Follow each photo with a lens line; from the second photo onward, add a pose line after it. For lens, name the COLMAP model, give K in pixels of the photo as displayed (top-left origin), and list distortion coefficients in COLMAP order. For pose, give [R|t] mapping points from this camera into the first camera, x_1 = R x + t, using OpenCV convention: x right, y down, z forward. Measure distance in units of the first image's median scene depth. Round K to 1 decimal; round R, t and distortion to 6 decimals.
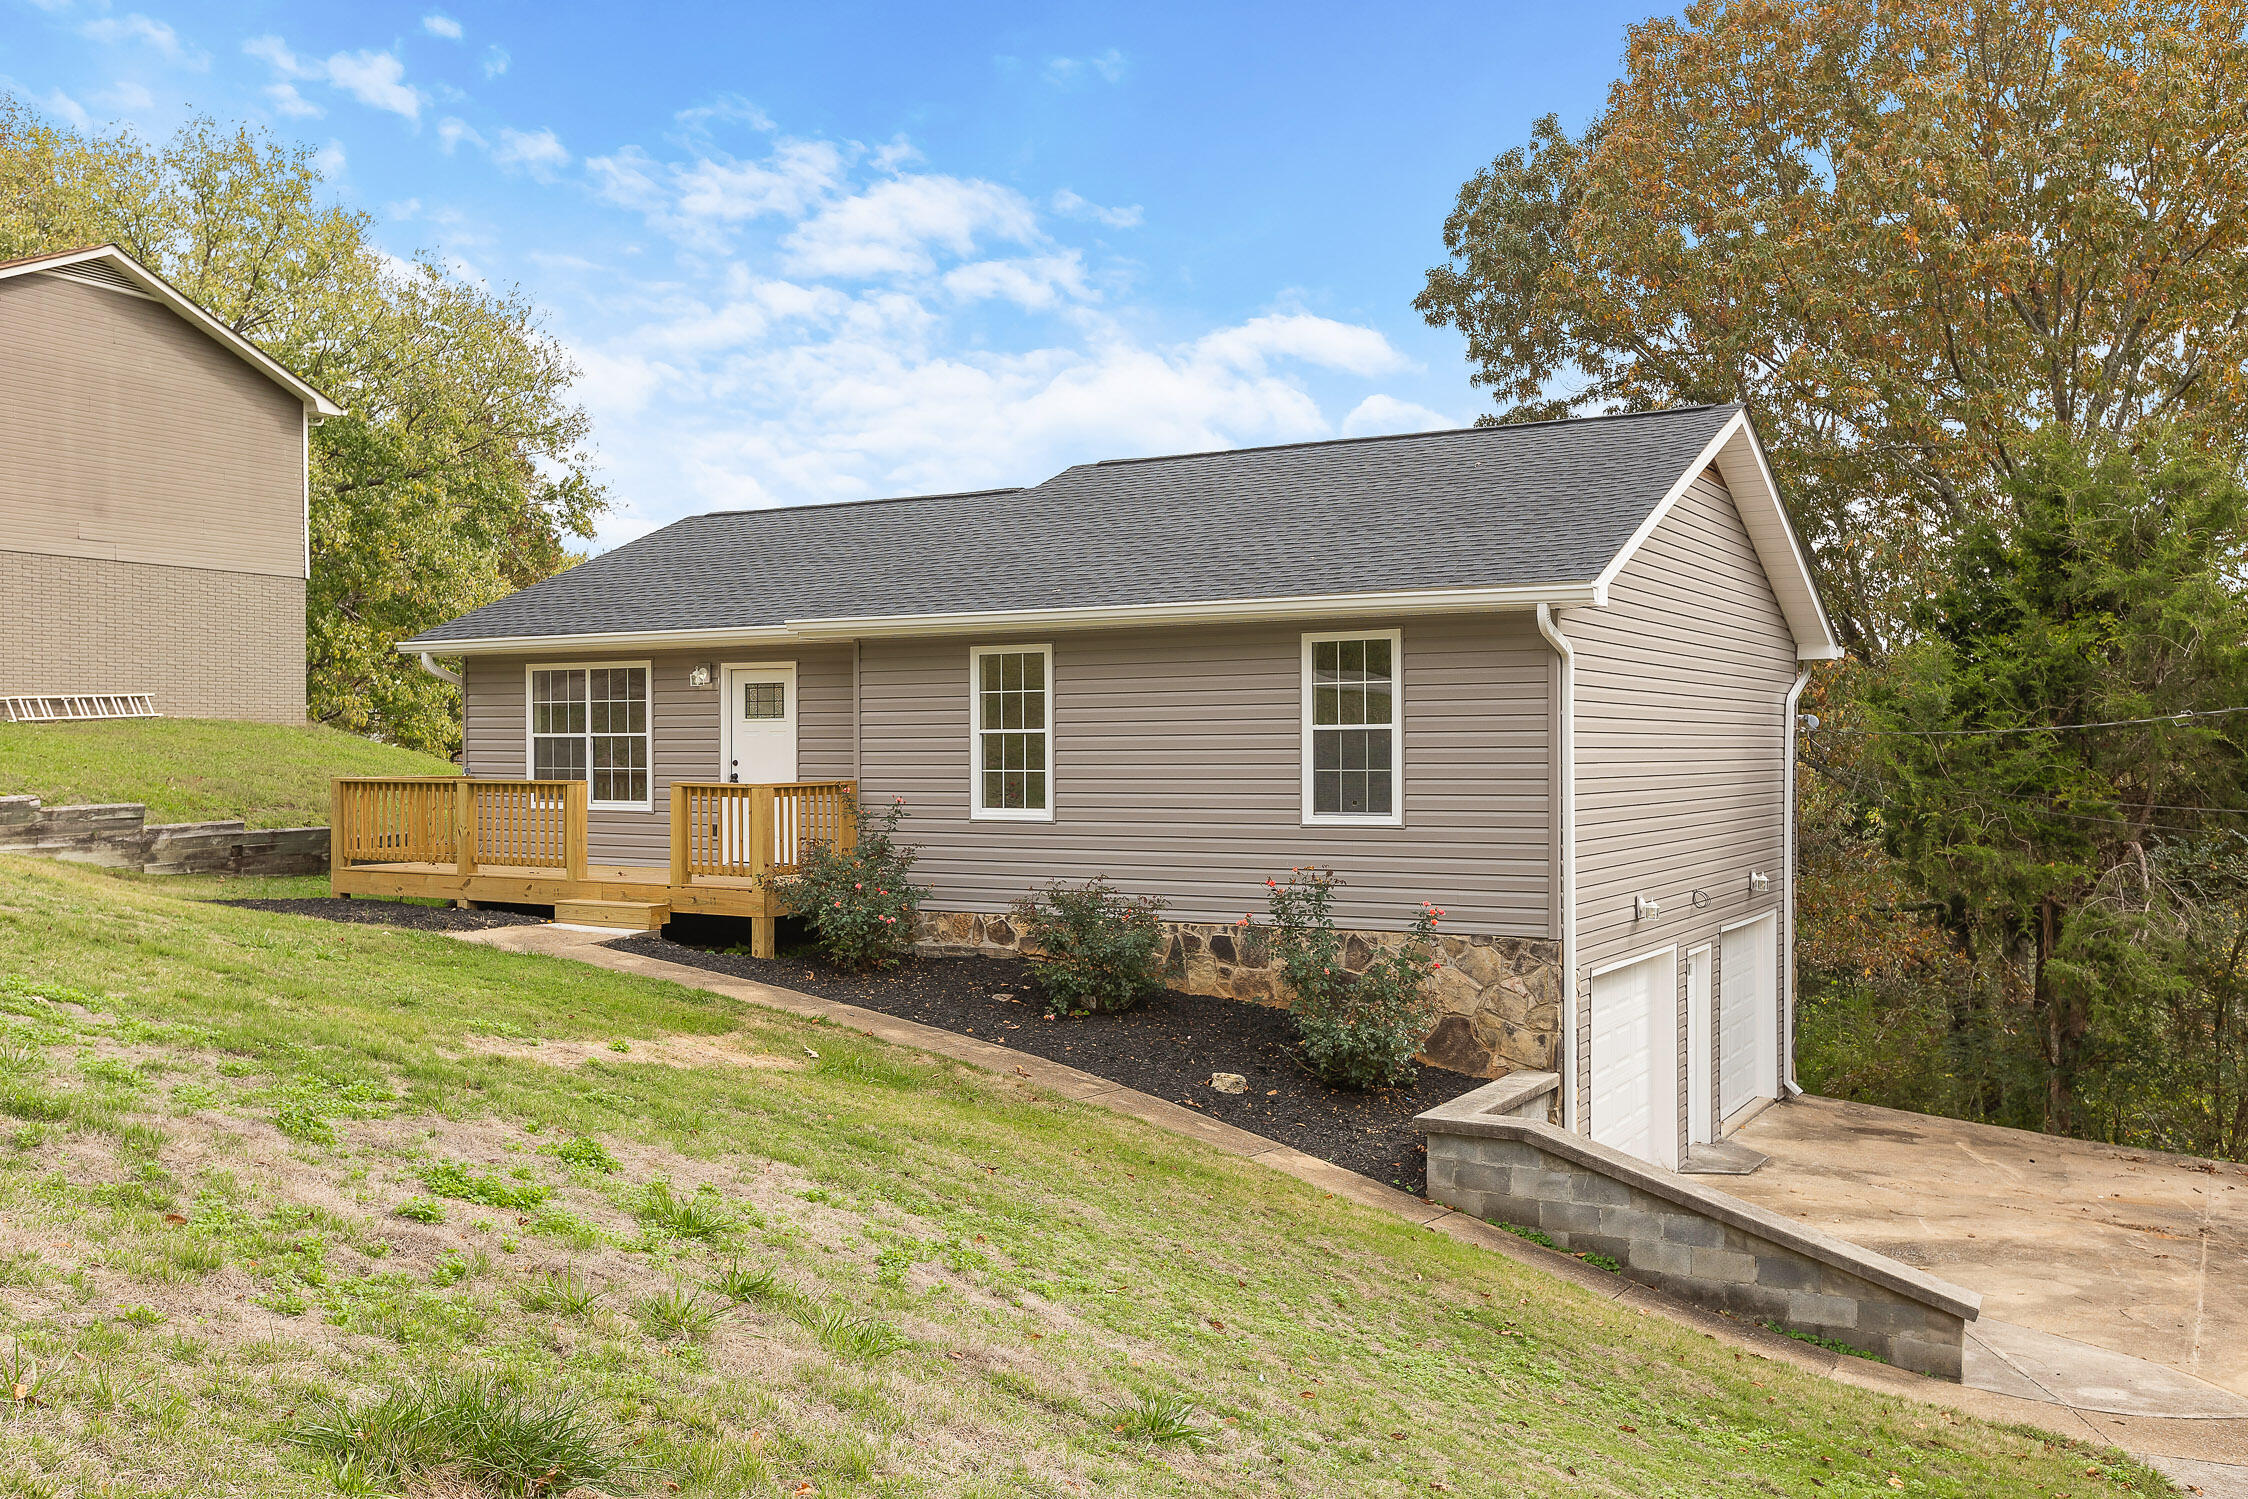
lens RADIAL K [[1936.5, 0, 1171.3], [0, 1936.5, 773.9], [0, 0, 1]] dist [0.002261, -0.005658]
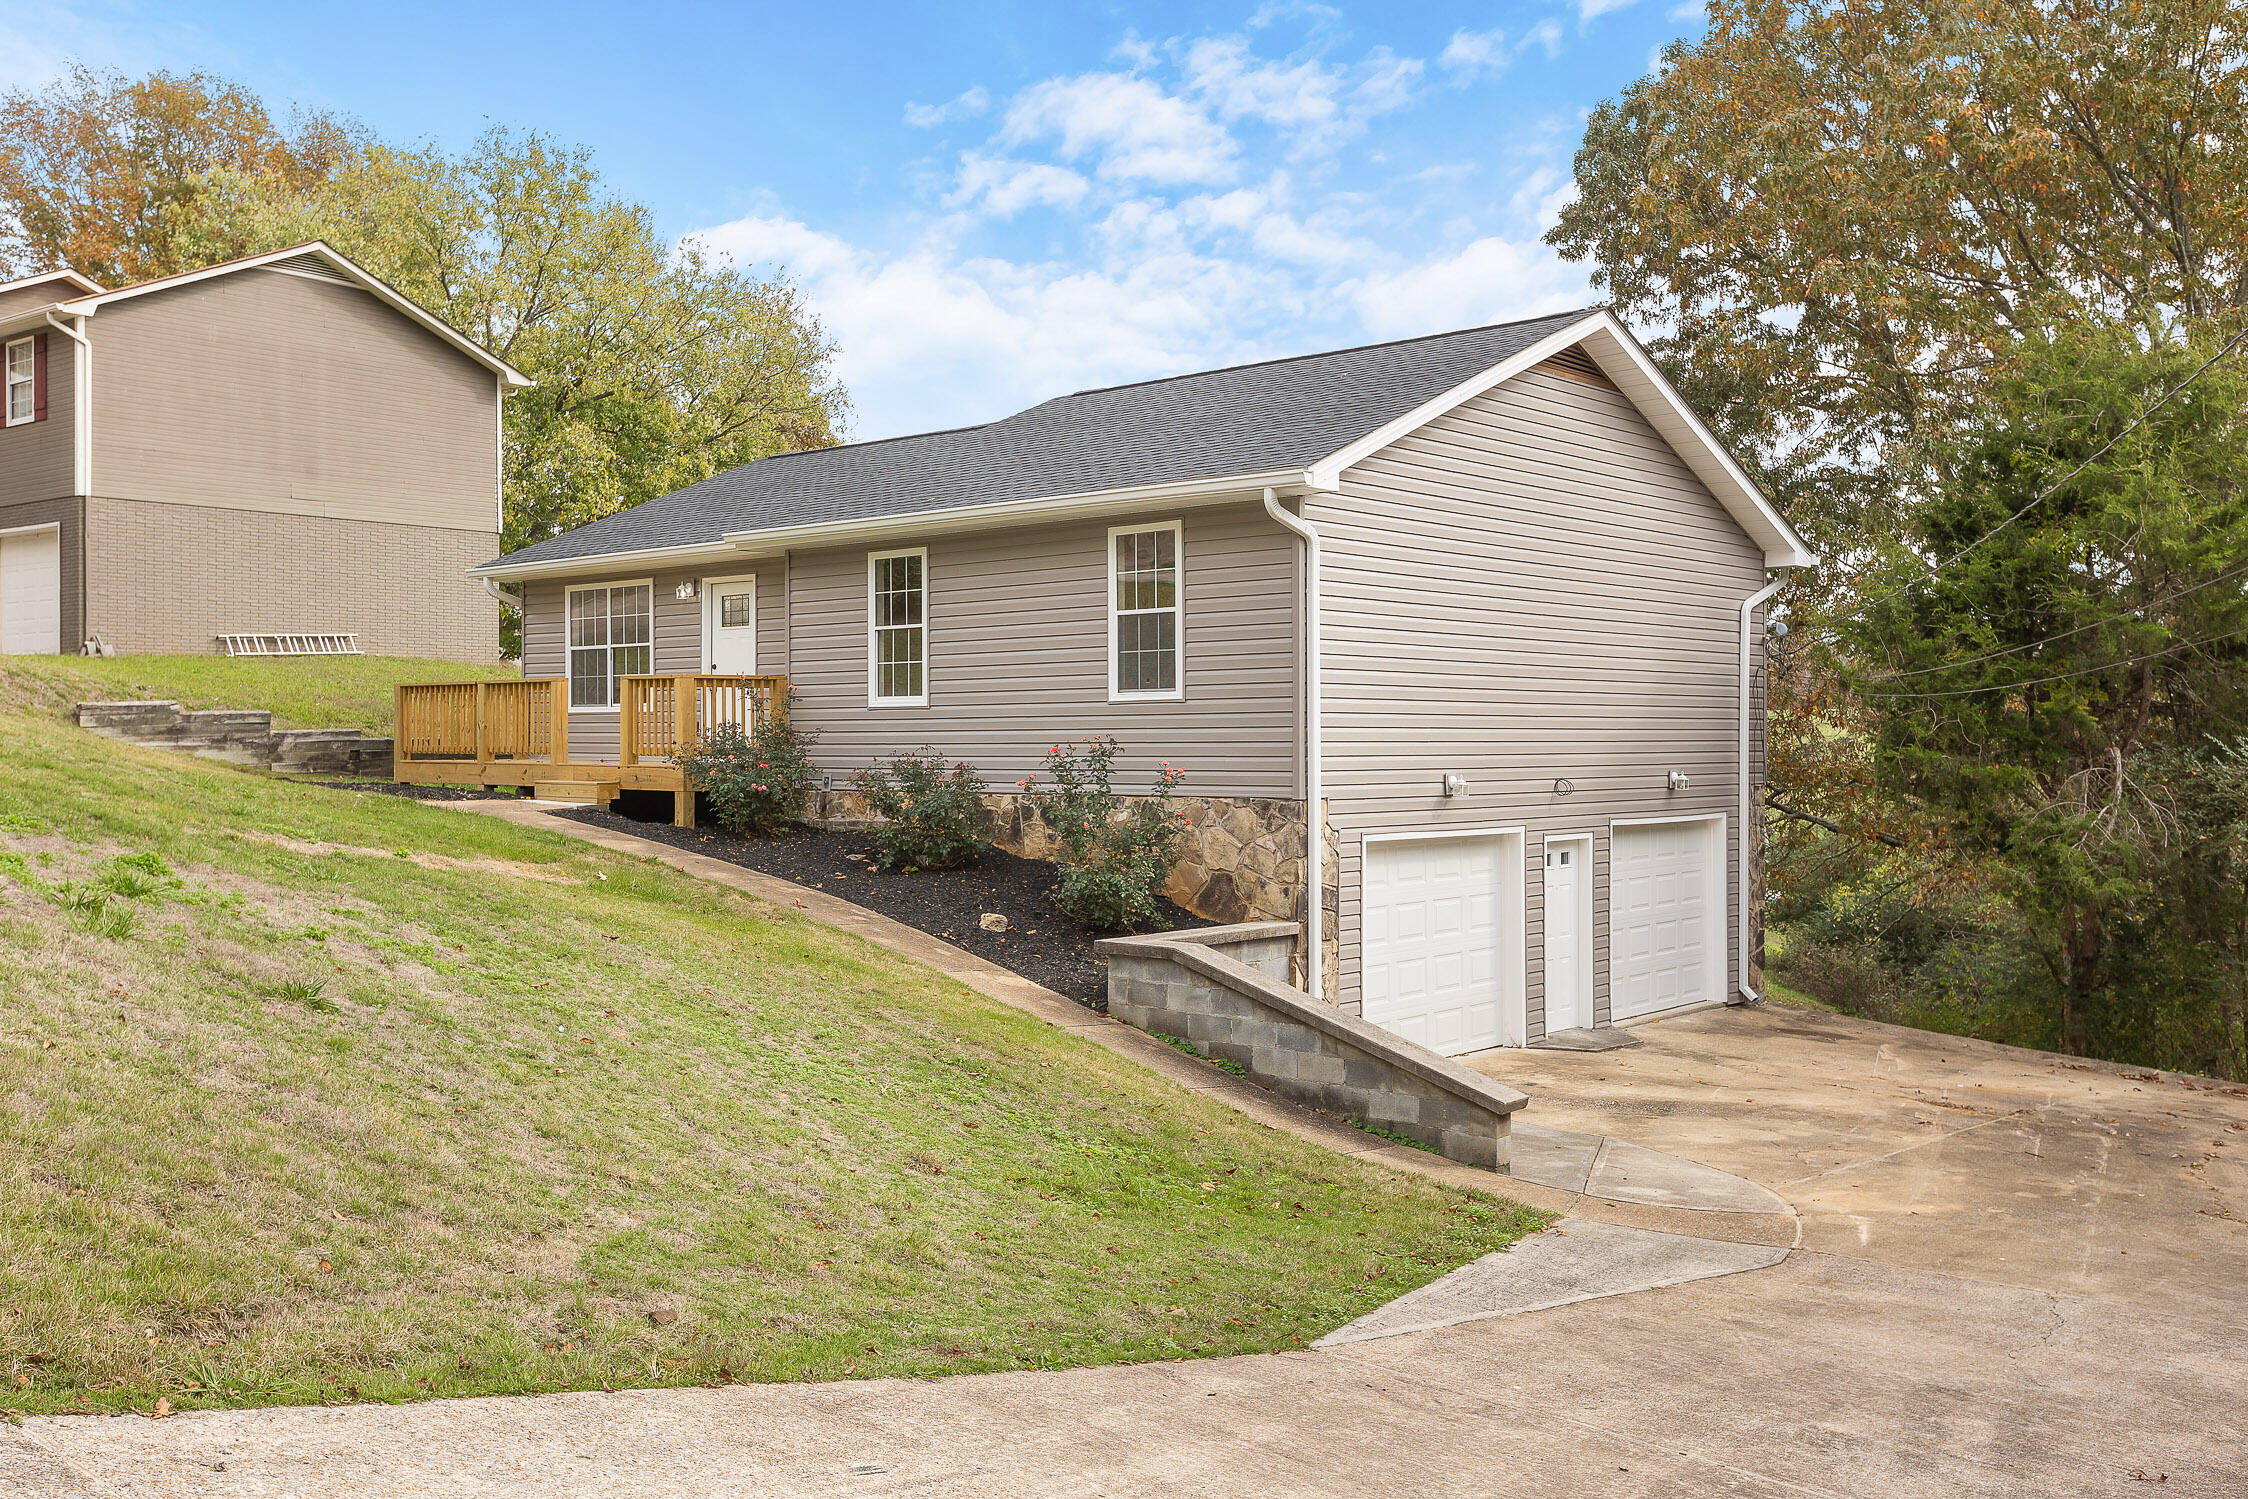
lens RADIAL K [[1990.5, 0, 1130.1], [0, 1990.5, 738.5], [0, 0, 1]] dist [0.004010, 0.004274]
pose [[0.979478, 0.000575, -0.201552, 0.272237], [-0.002209, 0.999966, -0.007882, 0.049575], [0.201541, 0.008165, 0.979446, -0.092806]]
